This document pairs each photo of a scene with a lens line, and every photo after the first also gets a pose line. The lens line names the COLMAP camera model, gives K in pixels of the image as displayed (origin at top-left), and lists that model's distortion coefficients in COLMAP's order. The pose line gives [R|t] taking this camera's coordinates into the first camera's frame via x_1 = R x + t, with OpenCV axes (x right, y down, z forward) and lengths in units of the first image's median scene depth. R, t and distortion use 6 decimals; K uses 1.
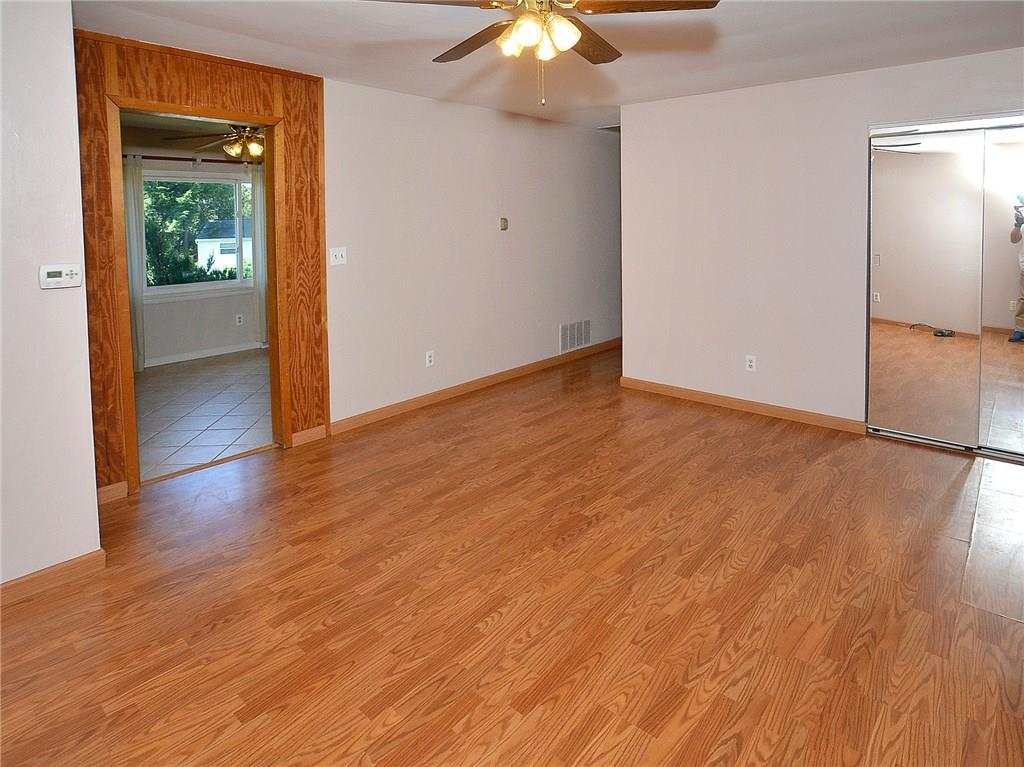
lens RADIAL K [[550.1, 0, 506.6], [0, 550.1, 381.9], [0, 0, 1]] dist [-0.072455, 0.033087]
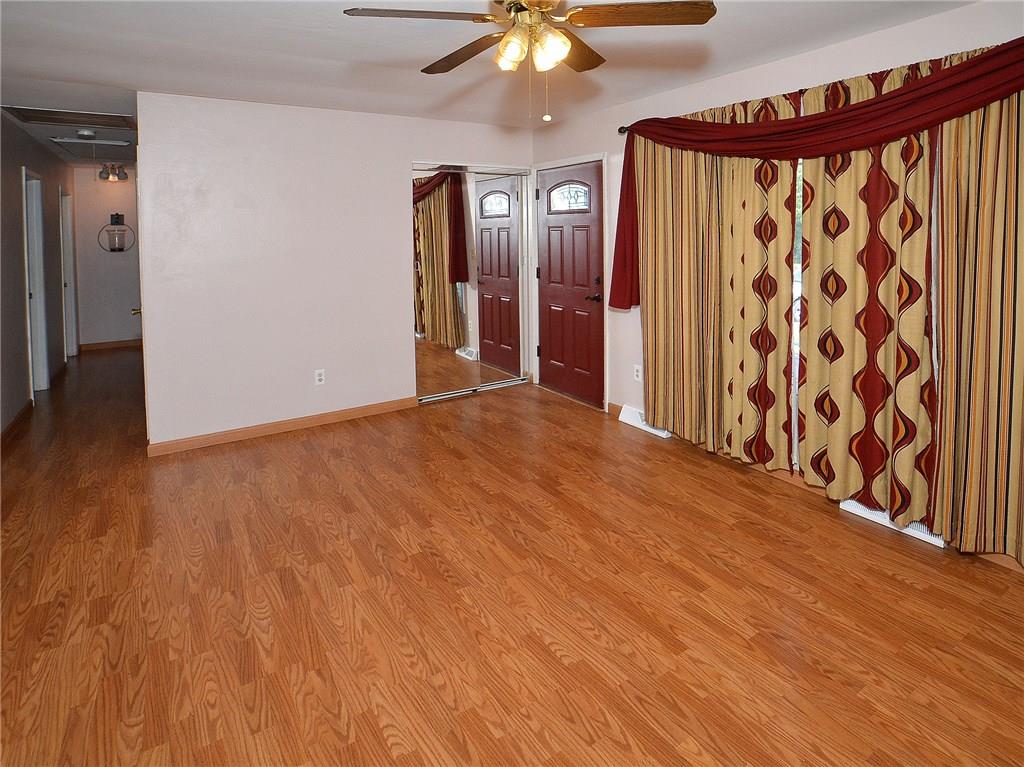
lens RADIAL K [[550.1, 0, 506.6], [0, 550.1, 381.9], [0, 0, 1]] dist [-0.072455, 0.033087]
pose [[0.273452, -0.235941, 0.932500, -0.764479], [0.275040, 0.948153, 0.159247, -0.172104], [-0.921725, 0.212928, 0.324168, 0.629499]]
